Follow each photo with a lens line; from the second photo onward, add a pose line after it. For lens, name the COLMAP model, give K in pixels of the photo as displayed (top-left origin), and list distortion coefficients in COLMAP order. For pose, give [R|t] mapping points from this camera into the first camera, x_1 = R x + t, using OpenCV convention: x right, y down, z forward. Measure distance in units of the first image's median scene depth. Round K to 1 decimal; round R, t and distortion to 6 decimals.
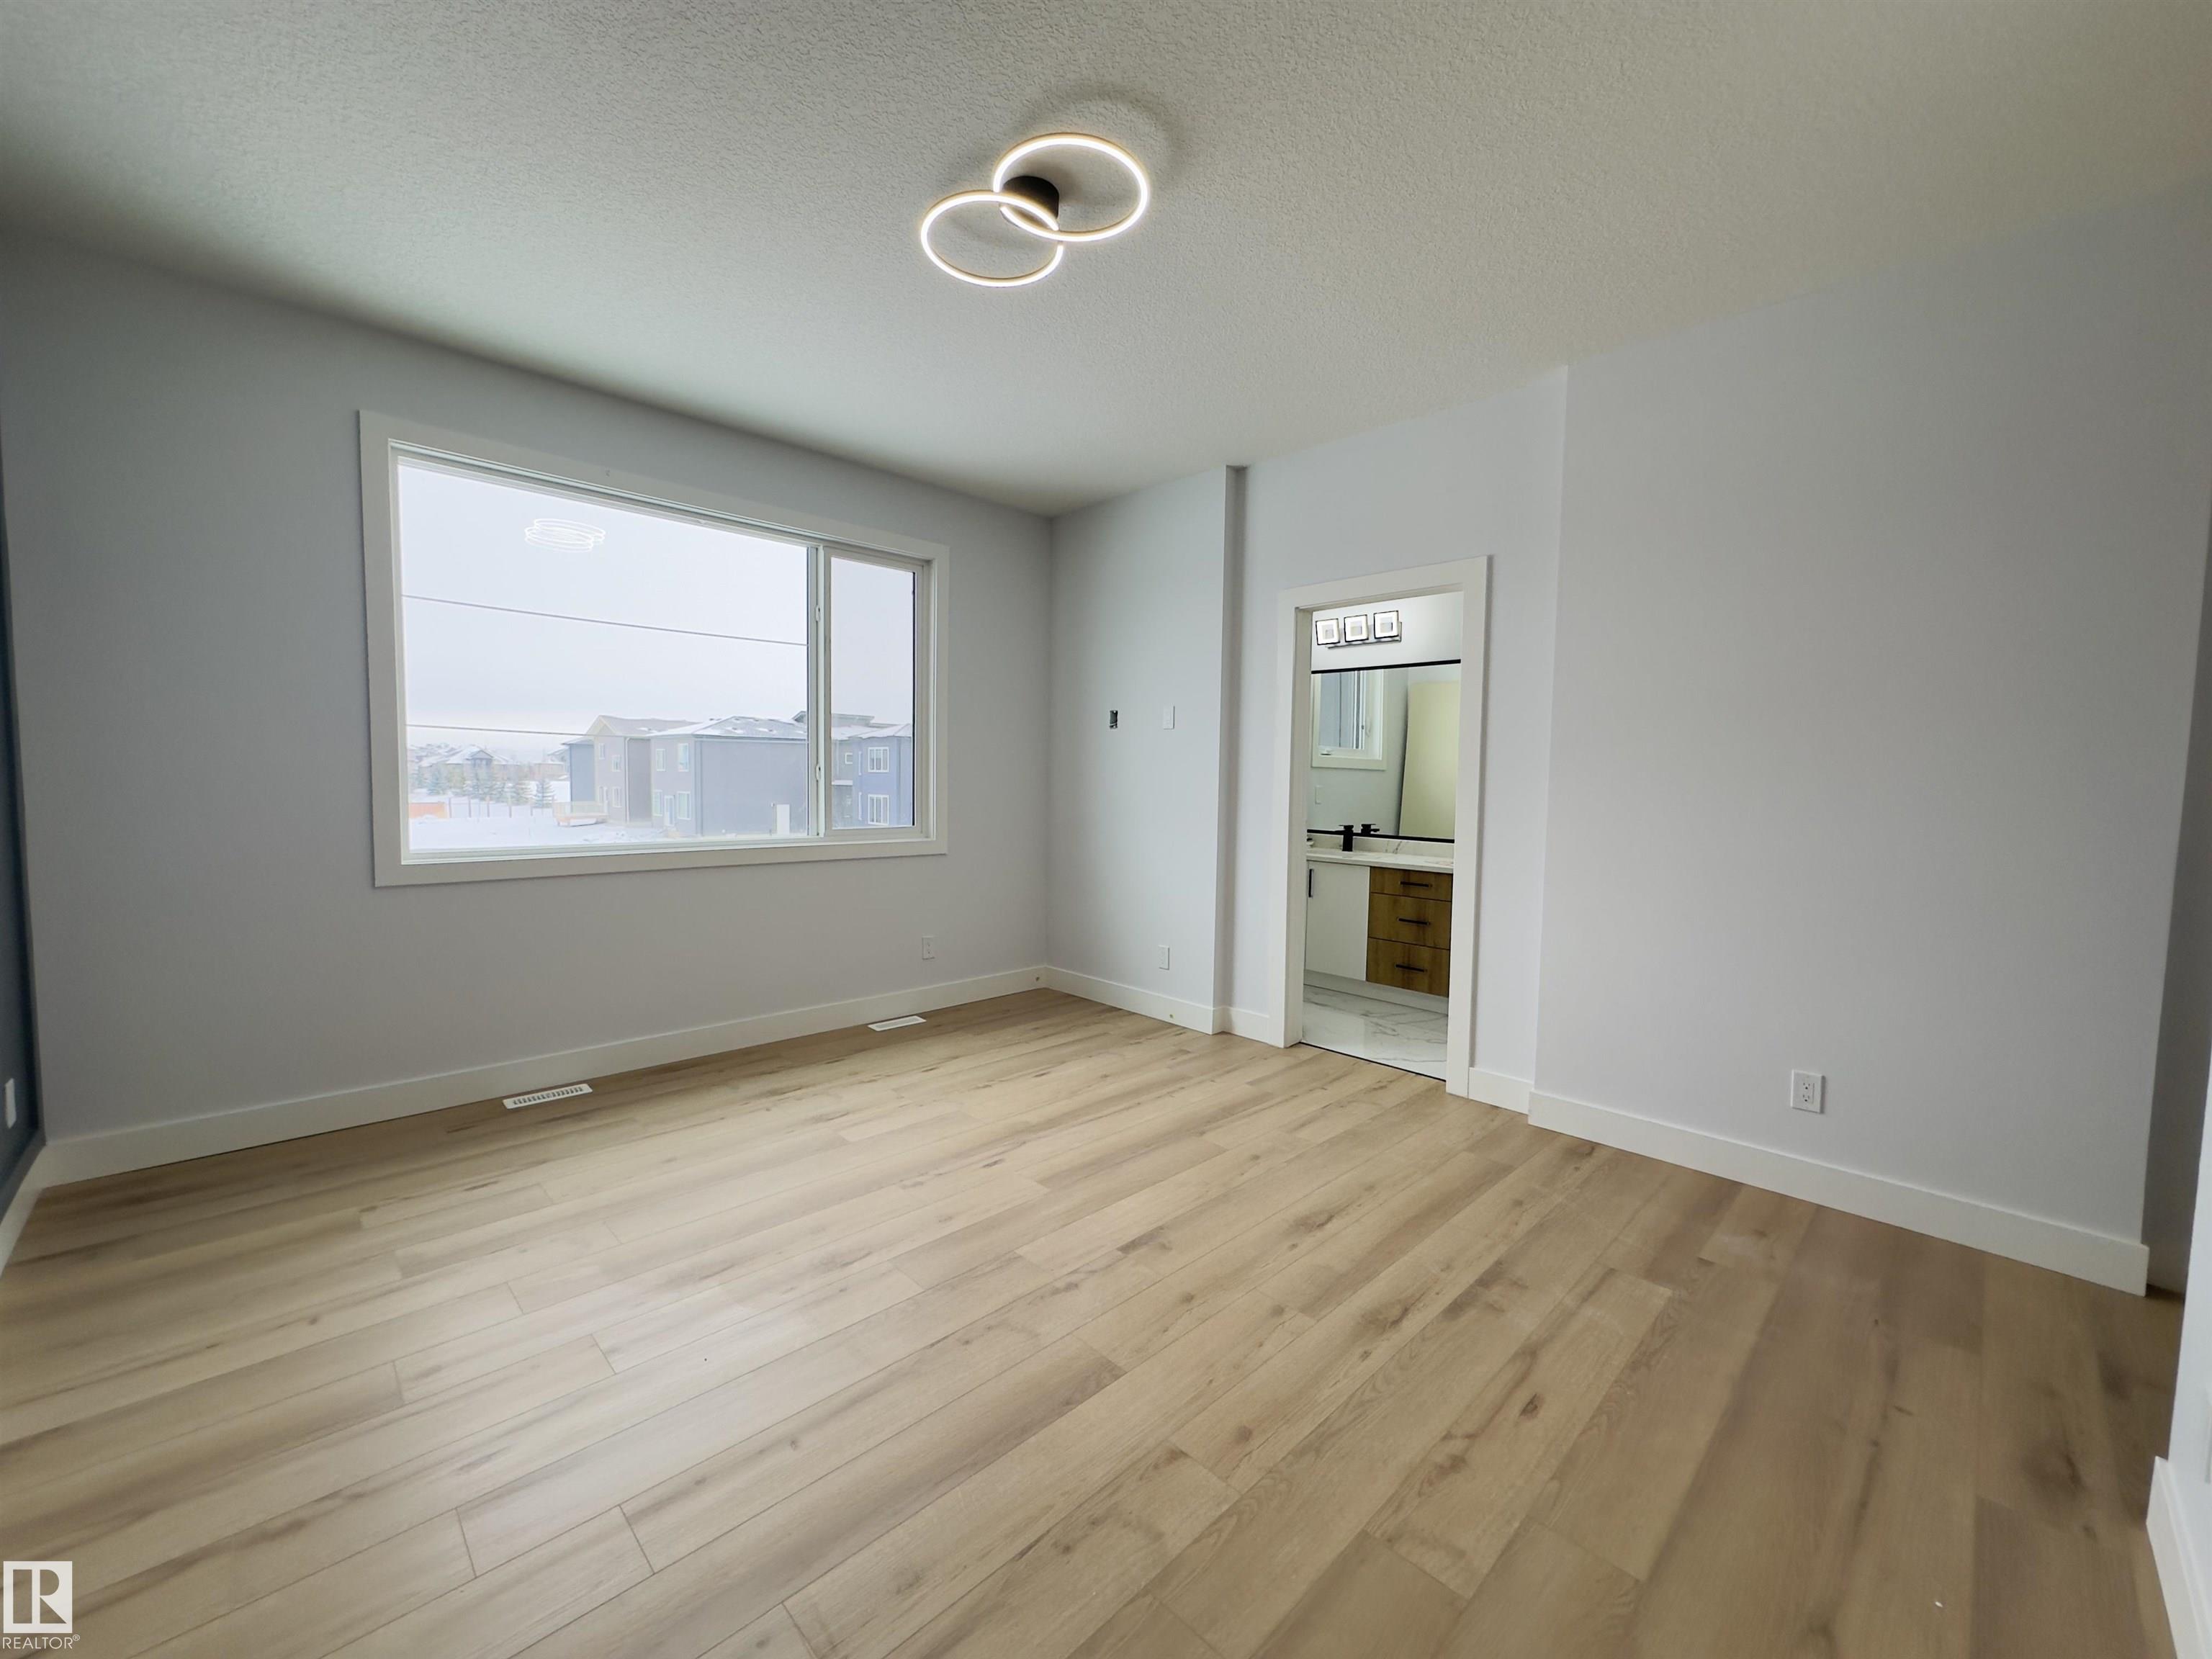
lens RADIAL K [[879.8, 0, 1106.0], [0, 879.8, 829.5], [0, 0, 1]] dist [-0.002961, 0.000130]
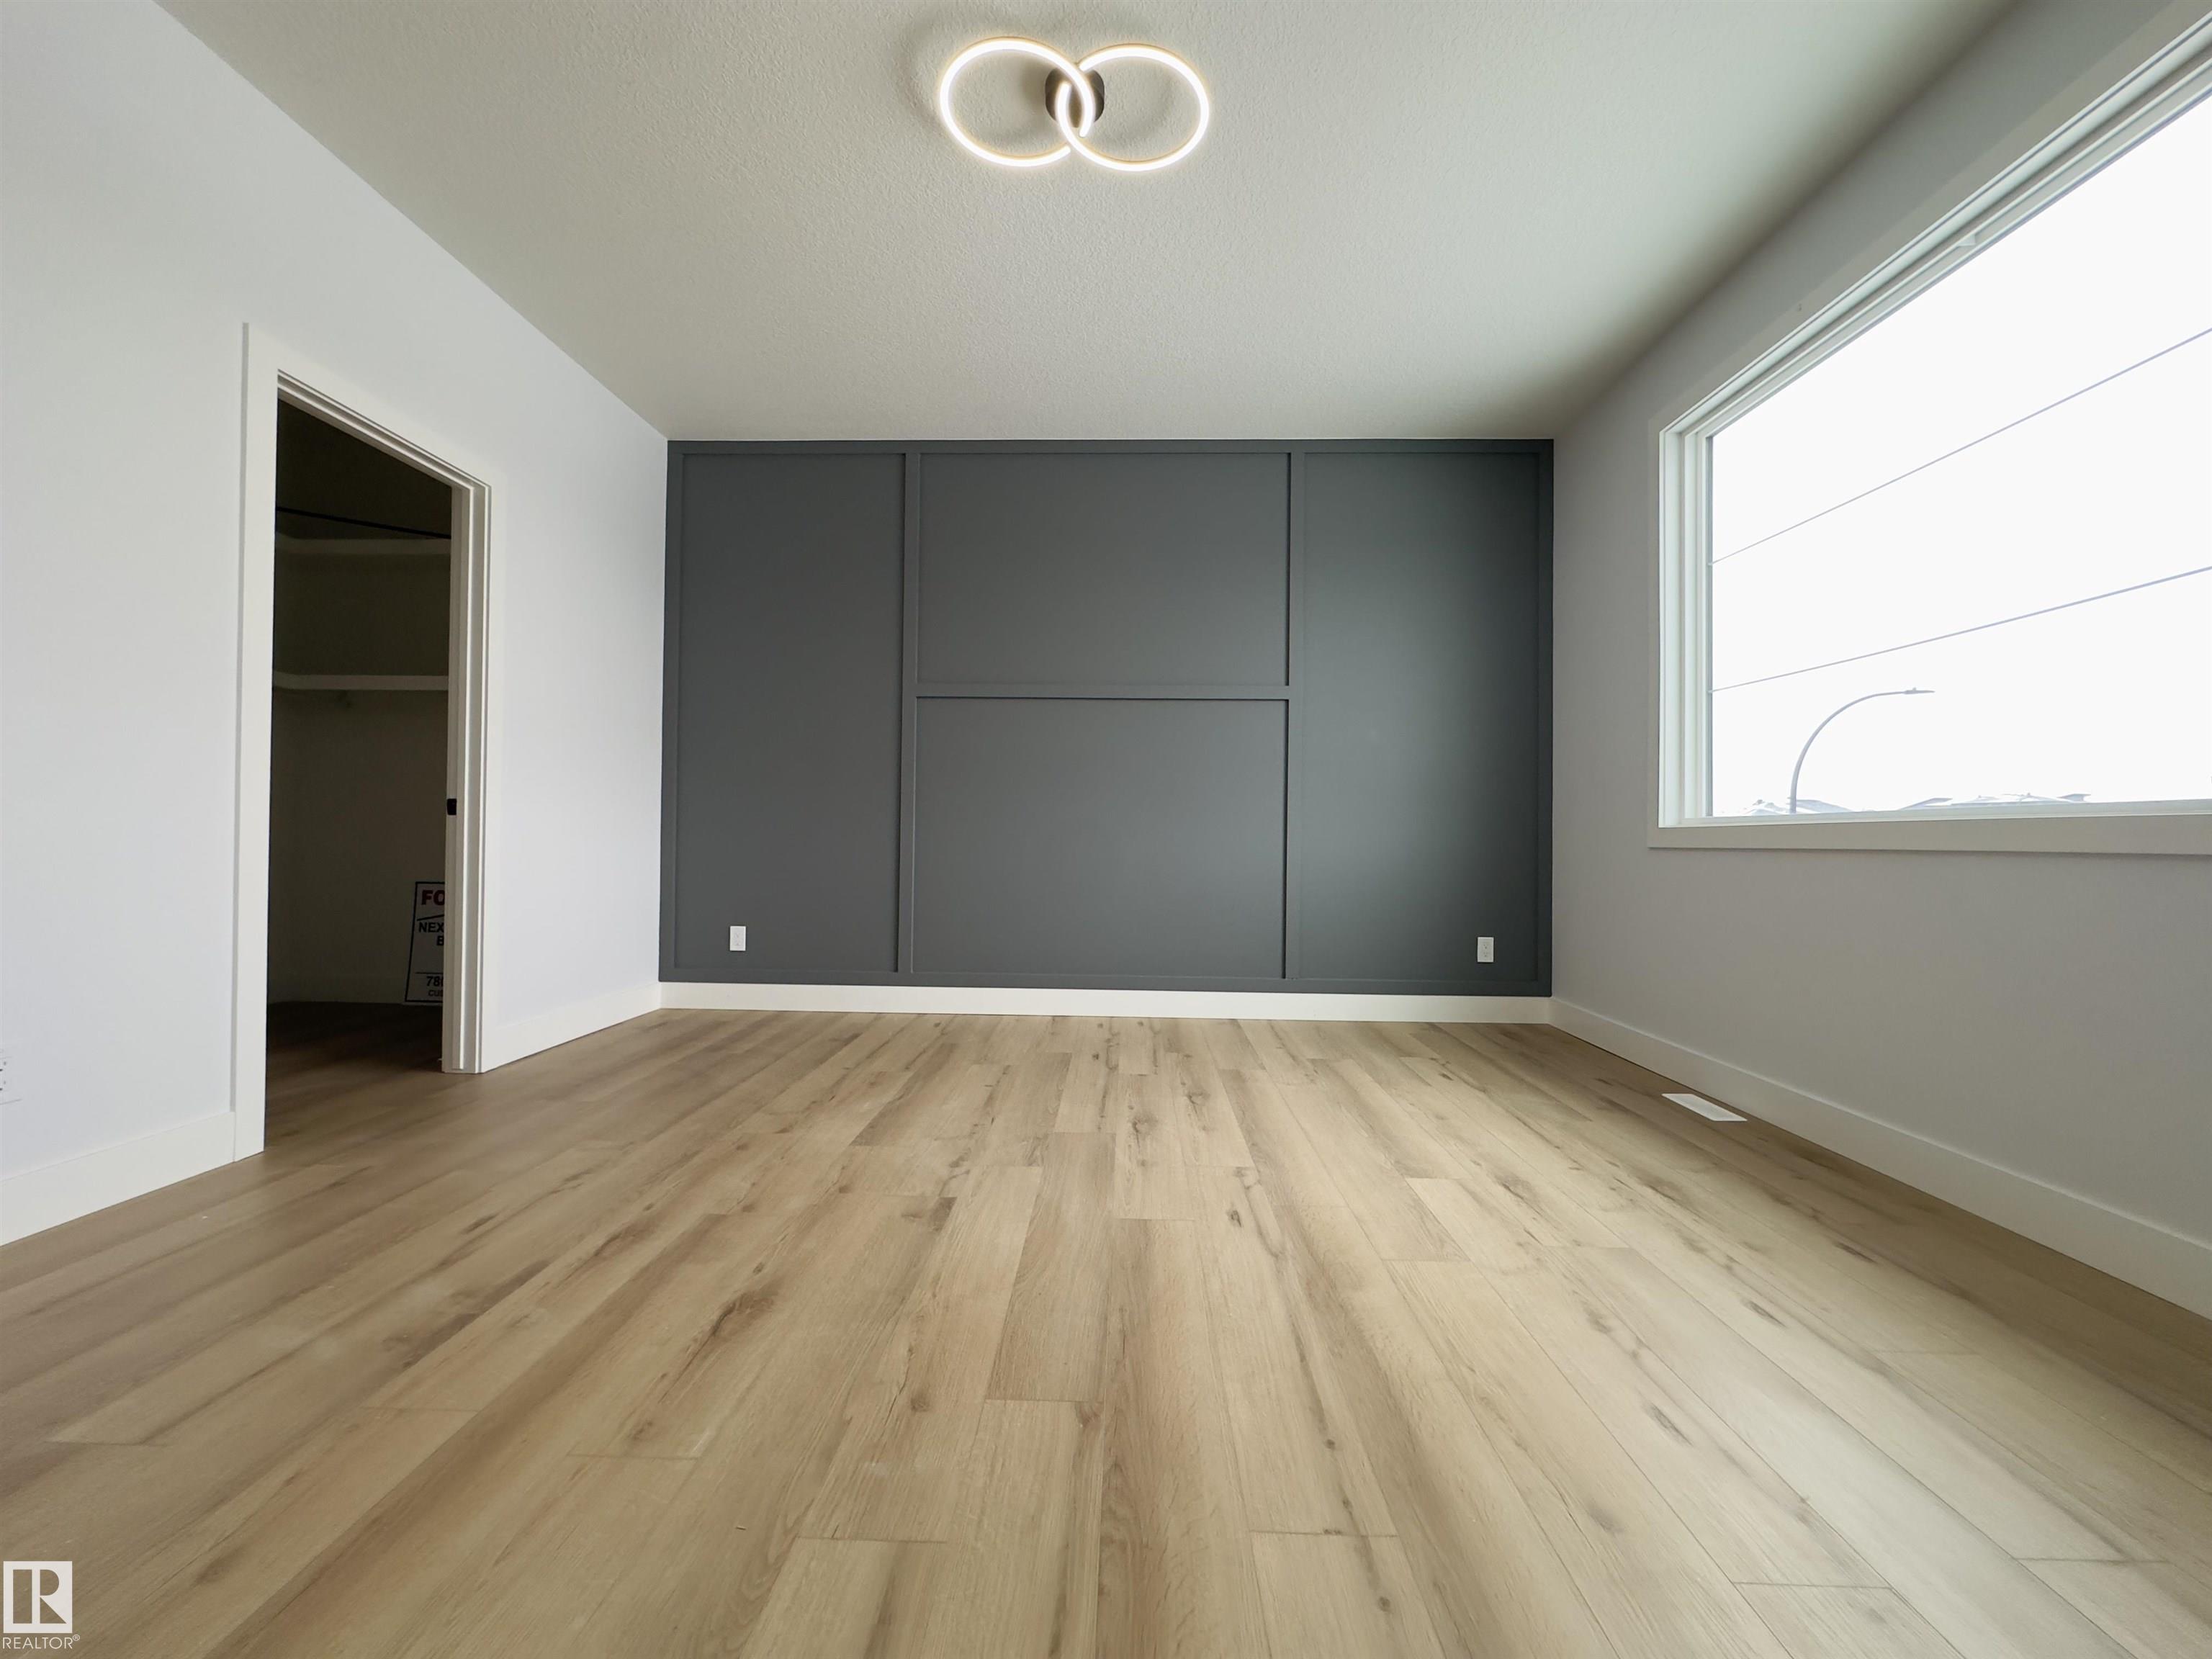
lens RADIAL K [[879.8, 0, 1106.0], [0, 879.8, 829.5], [0, 0, 1]] dist [-0.002961, 0.000130]
pose [[-0.716668, -0.032991, -0.696633, 0.488409], [-0.066497, 0.997562, 0.021167, 0.078015], [0.694237, 0.061494, -0.717115, 1.581873]]
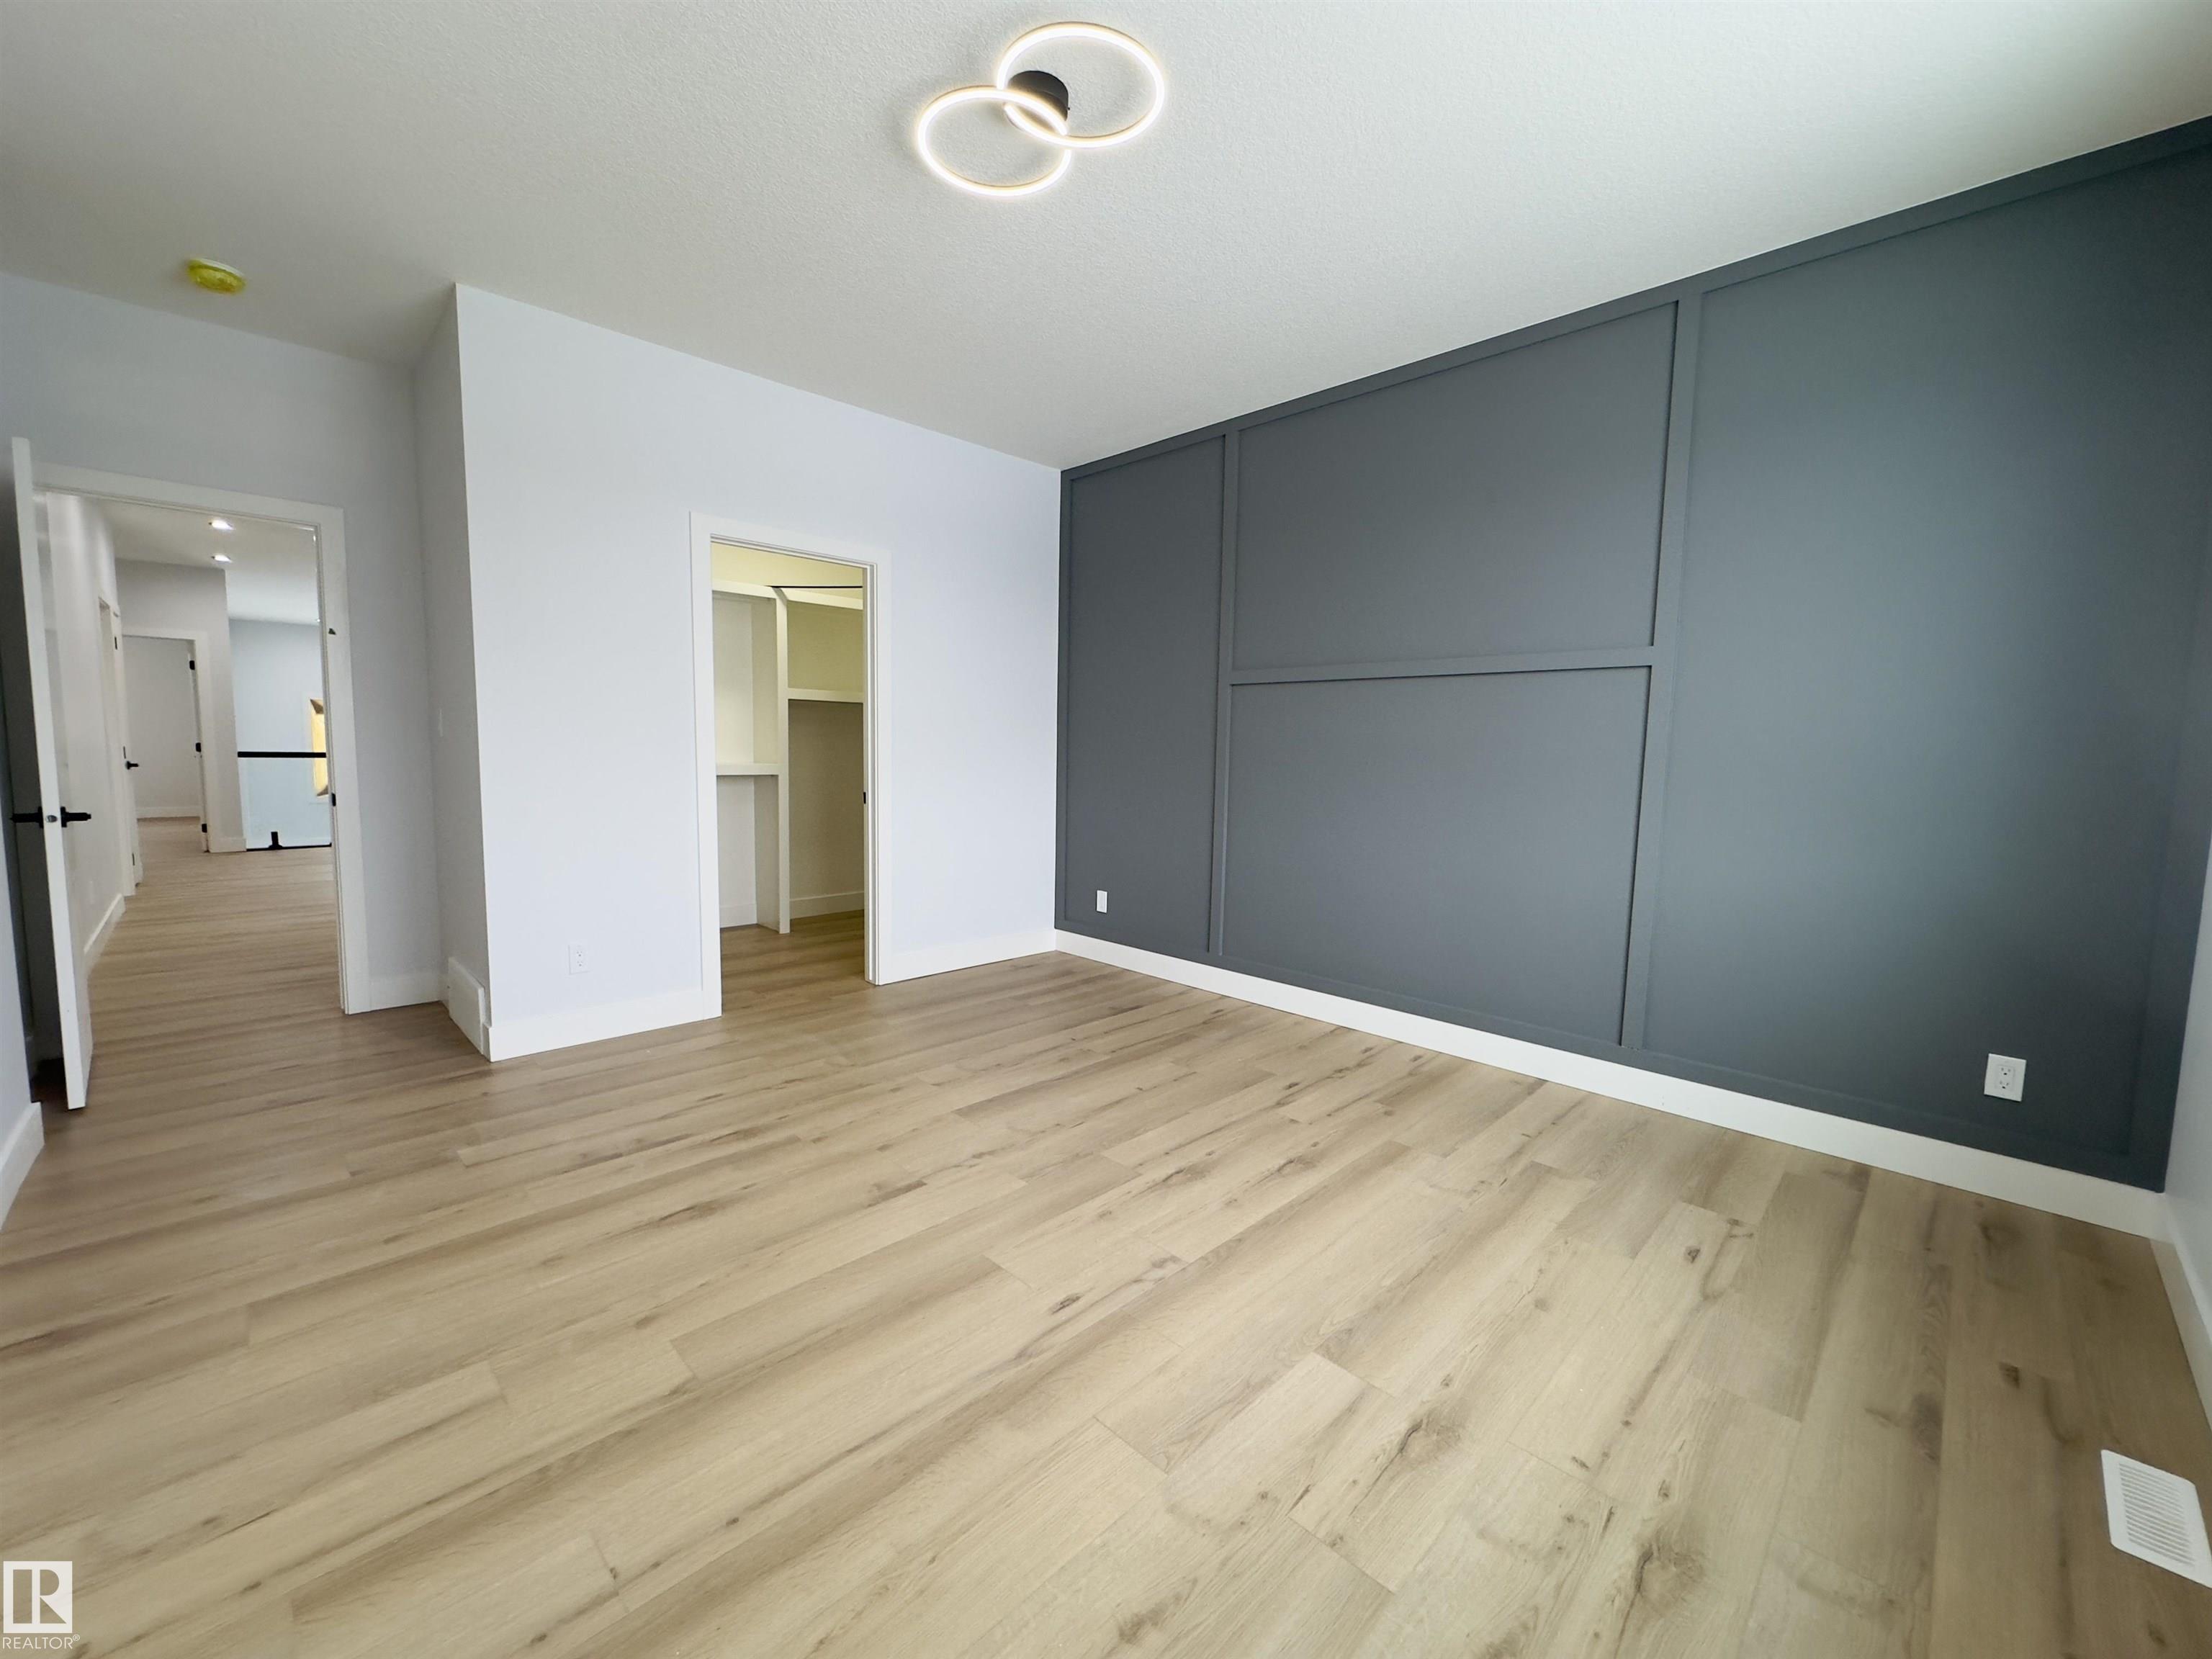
lens RADIAL K [[879.8, 0, 1106.0], [0, 879.8, 829.5], [0, 0, 1]] dist [-0.002961, 0.000130]
pose [[-0.999272, -0.034976, -0.015252, -0.152692], [-0.036894, 0.987636, 0.152363, -0.086586], [0.009734, 0.152815, -0.988207, 1.806035]]
